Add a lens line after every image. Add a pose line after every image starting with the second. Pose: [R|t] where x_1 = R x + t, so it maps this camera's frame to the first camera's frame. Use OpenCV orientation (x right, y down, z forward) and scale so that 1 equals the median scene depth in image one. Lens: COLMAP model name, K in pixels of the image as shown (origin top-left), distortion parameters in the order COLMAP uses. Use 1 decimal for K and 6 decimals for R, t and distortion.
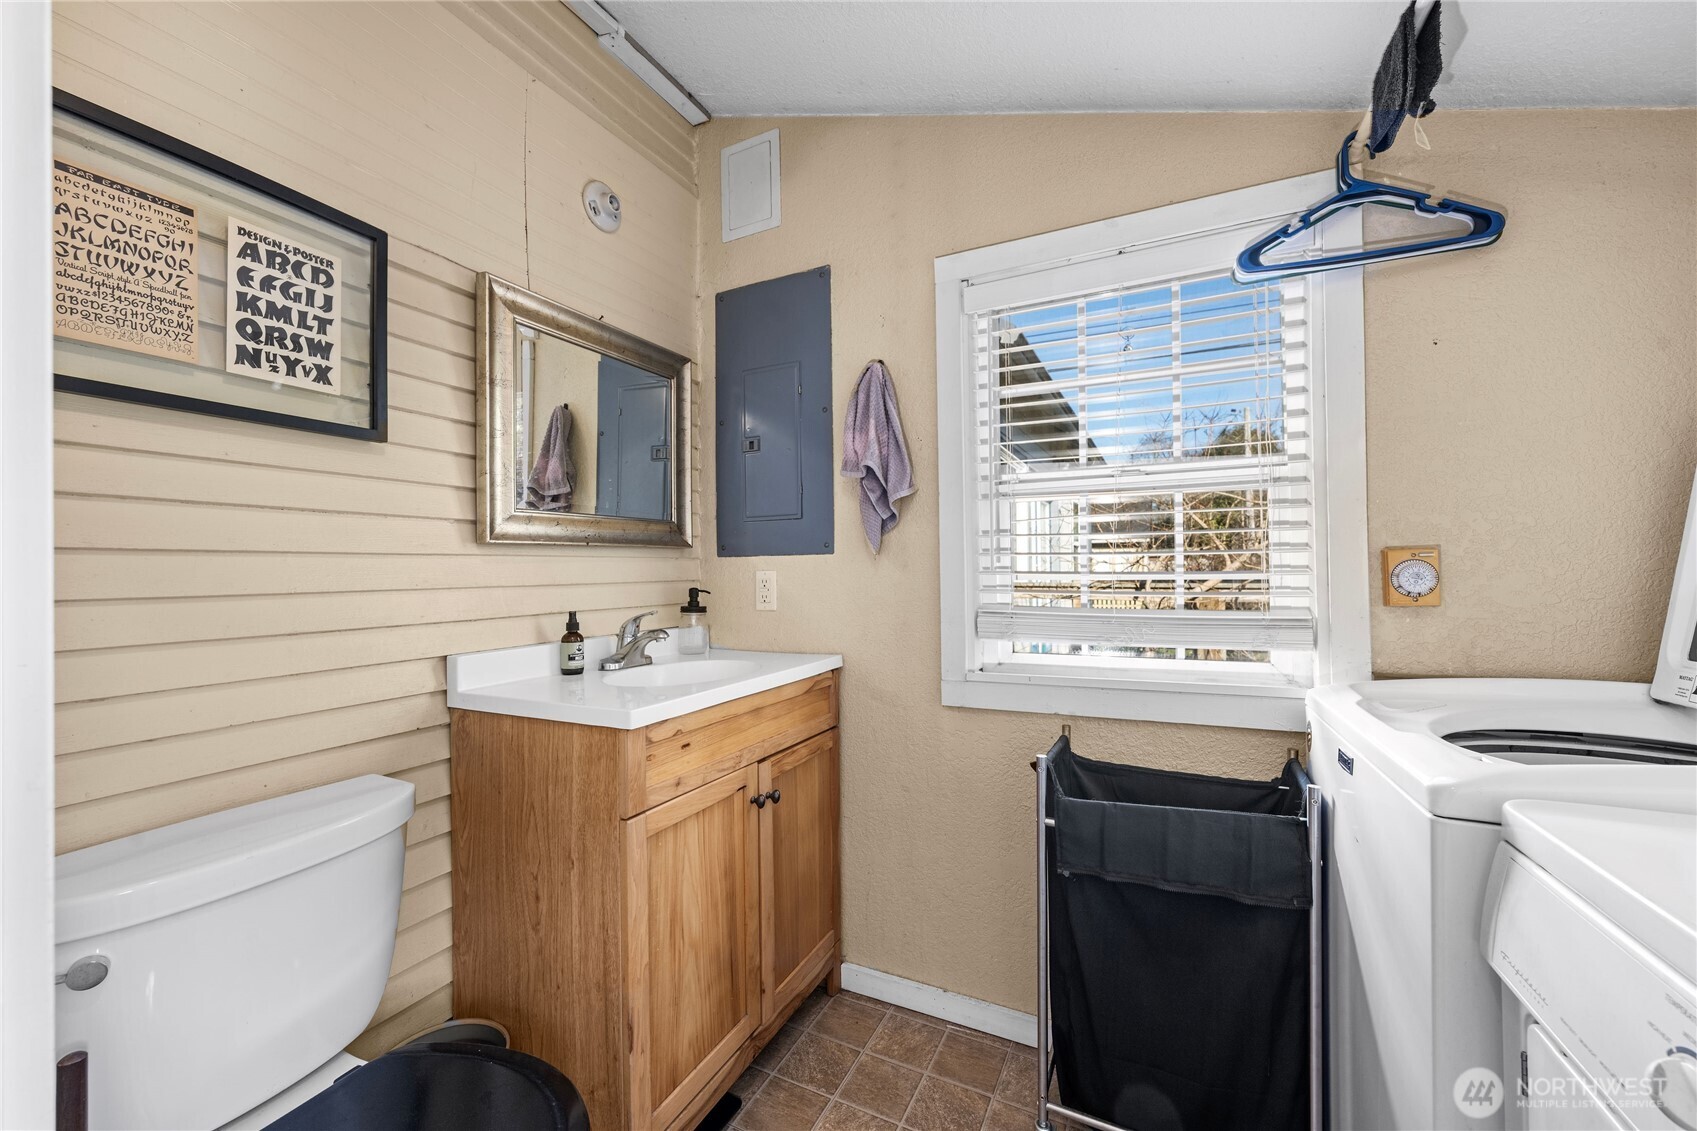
lens RADIAL K [[670.7, 0, 843.8], [0, 670.7, 565.7], [0, 0, 1]] dist [0.000340, -0.000330]
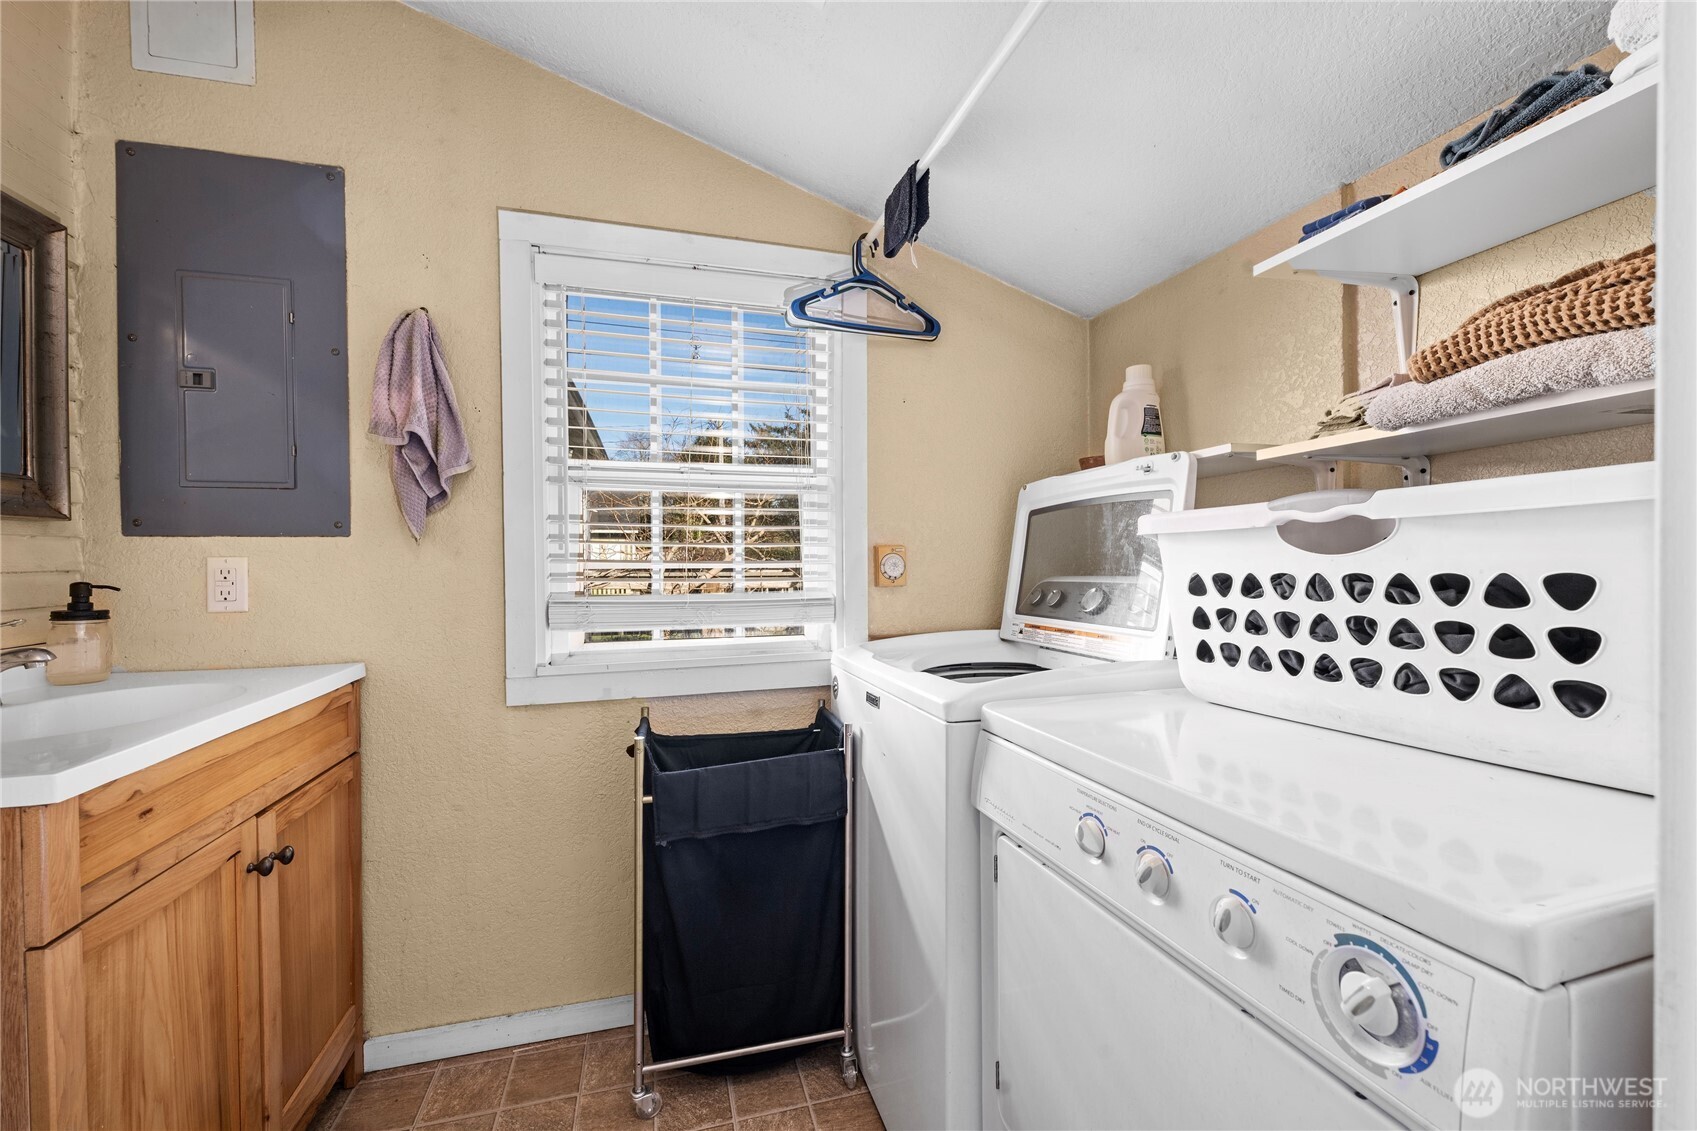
lens RADIAL K [[670.7, 0, 845.2], [0, 670.7, 567.1], [0, 0, 1]] dist [0.000340, -0.000330]
pose [[0.739247, -0.000147, 0.673434, -0.144463], [-0.010204, 0.999883, 0.011419, 0.004387], [-0.673357, -0.015313, 0.739159, 0.022022]]
